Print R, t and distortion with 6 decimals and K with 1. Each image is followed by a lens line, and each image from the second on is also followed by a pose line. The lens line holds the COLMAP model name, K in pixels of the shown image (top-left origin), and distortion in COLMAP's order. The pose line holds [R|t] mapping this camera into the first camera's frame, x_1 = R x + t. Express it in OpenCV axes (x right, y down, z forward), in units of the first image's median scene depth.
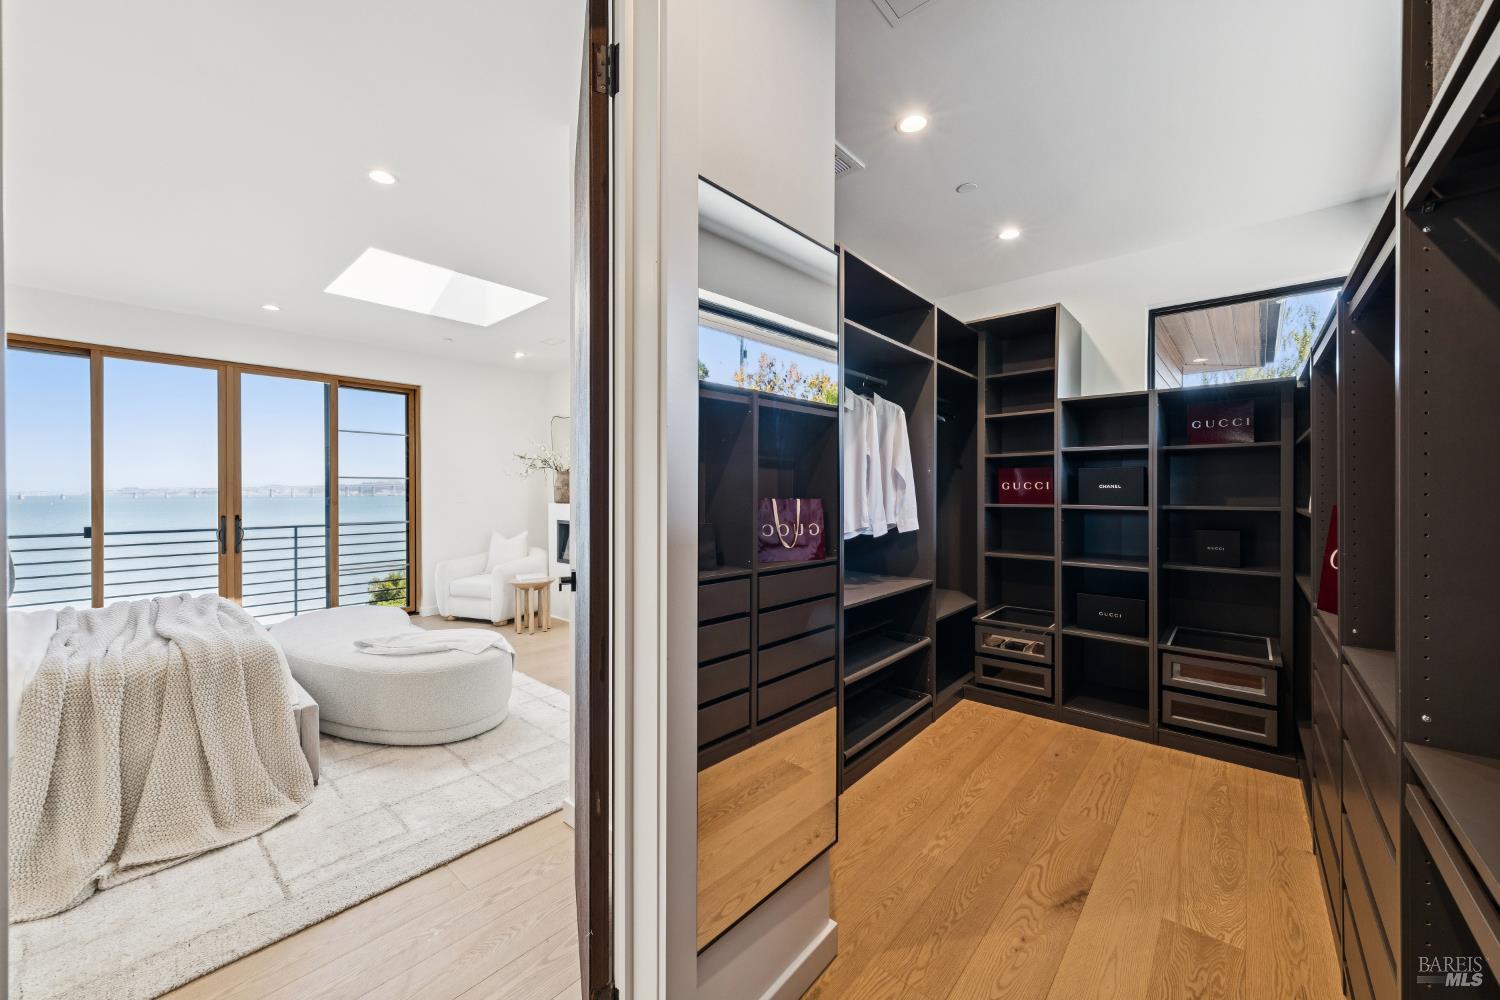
lens RADIAL K [[561.1, 0, 750.0], [0, 561.1, 500.0], [0, 0, 1]] dist [-0.000577, -0.000209]
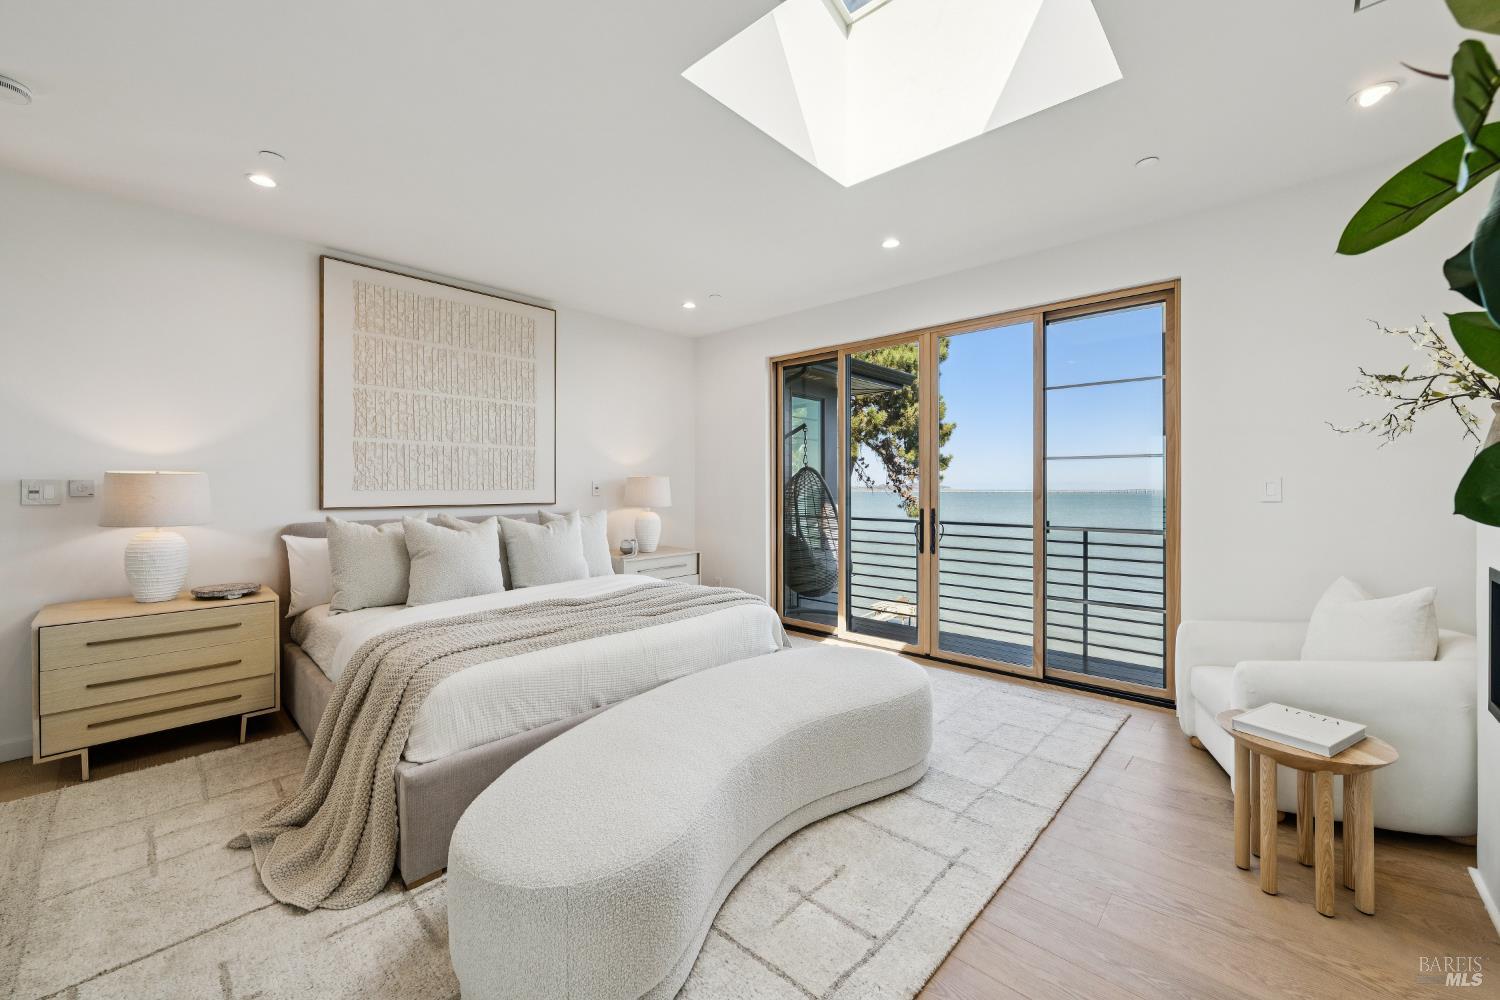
lens RADIAL K [[598.4, 0, 729.0], [0, 598.4, 483.9], [0, 0, 1]] dist [-0.002656, -0.000210]
pose [[-0.039858, -0.003219, -0.999200, -0.011214], [-0.011788, 0.999927, -0.002751, -0.003569], [0.999136, 0.011669, -0.039893, 0.625976]]
